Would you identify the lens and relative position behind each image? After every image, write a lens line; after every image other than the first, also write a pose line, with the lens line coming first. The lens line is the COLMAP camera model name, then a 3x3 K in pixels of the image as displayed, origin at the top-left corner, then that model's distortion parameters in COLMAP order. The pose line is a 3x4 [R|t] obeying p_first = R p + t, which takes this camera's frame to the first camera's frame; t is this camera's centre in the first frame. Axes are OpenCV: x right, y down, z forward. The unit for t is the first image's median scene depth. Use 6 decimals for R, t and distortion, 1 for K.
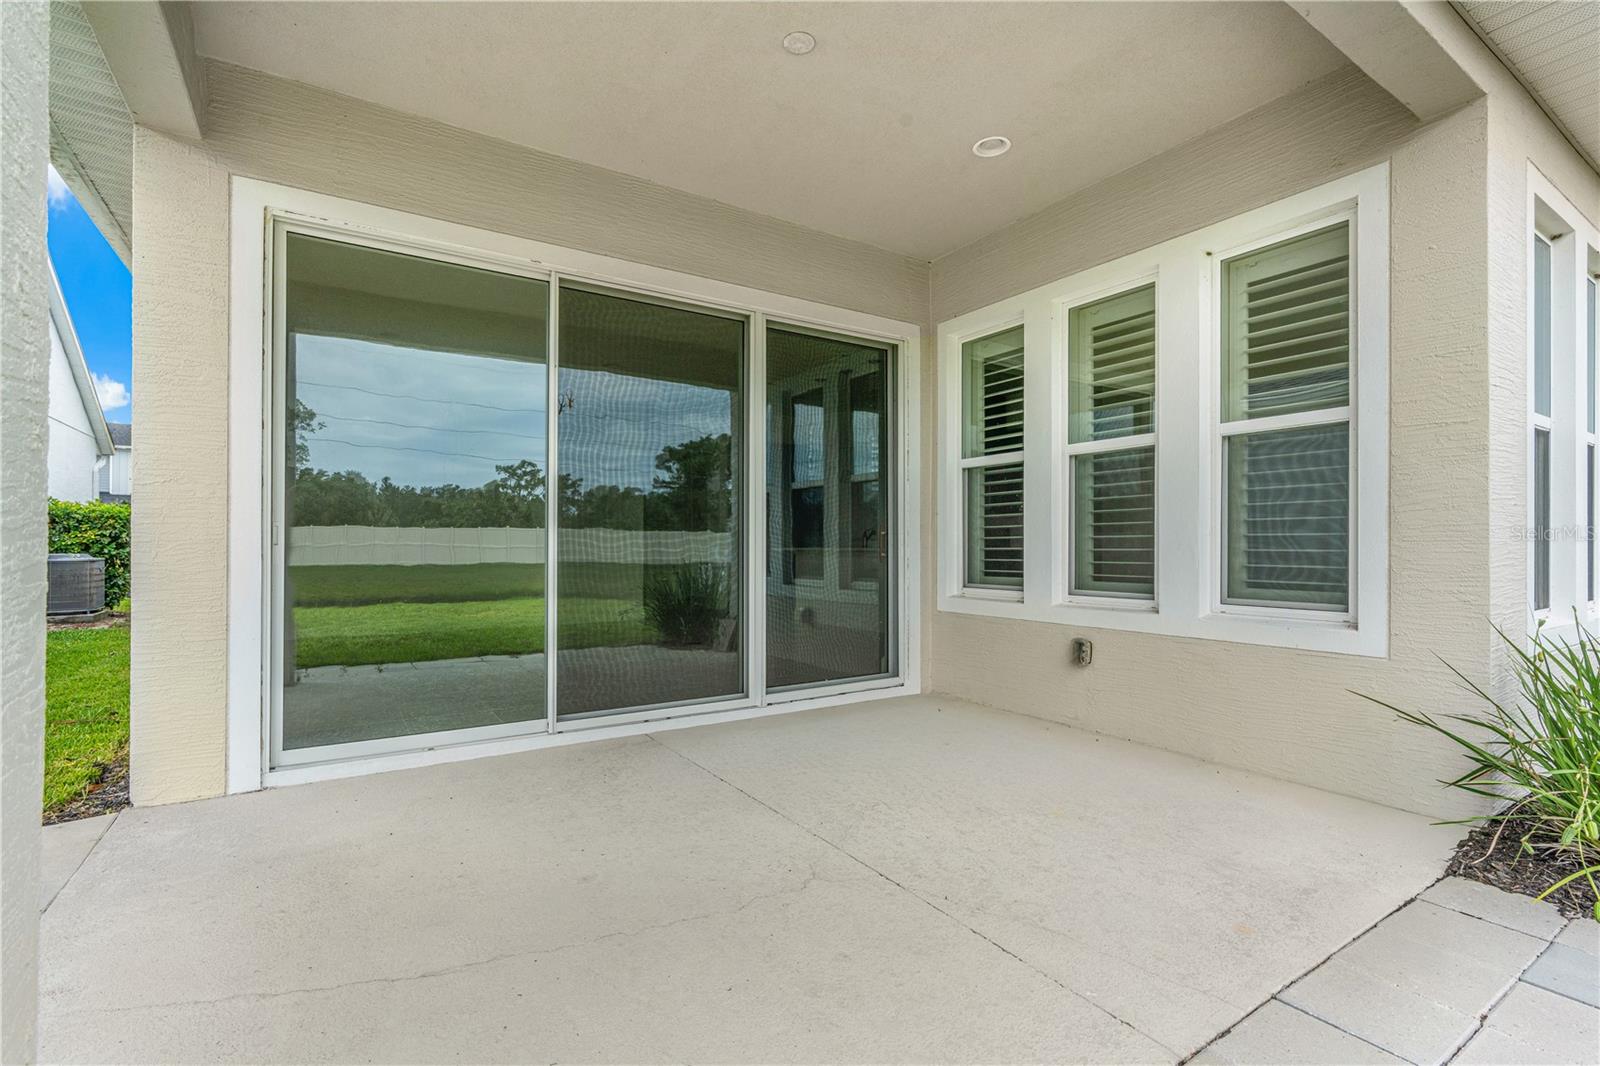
lens RADIAL K [[735.0, 0, 799.0], [0, 735.0, 538.8], [0, 0, 1]] dist [0.000078, 0.000056]
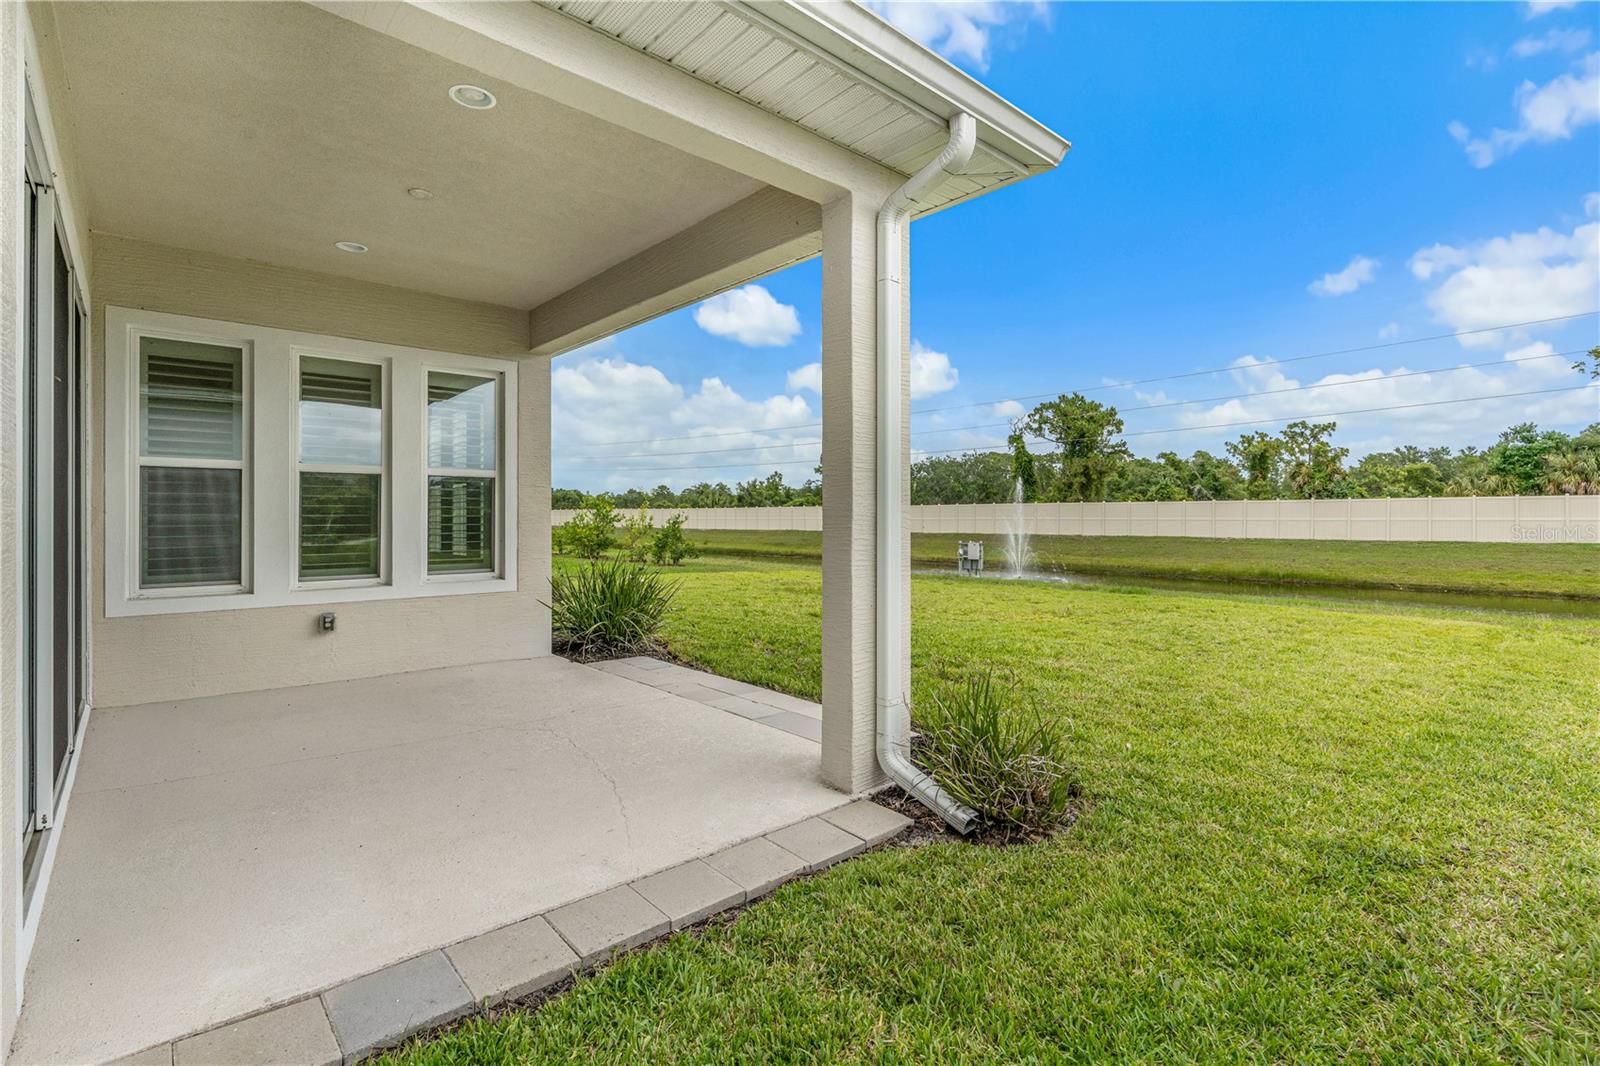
lens RADIAL K [[735.0, 0, 799.0], [0, 735.0, 538.8], [0, 0, 1]] dist [0.000078, 0.000056]
pose [[-0.146741, -0.020077, 0.988971, -1.053361], [-0.007672, 0.999787, 0.019158, -0.031026], [-0.989145, -0.004776, -0.146863, 0.347647]]
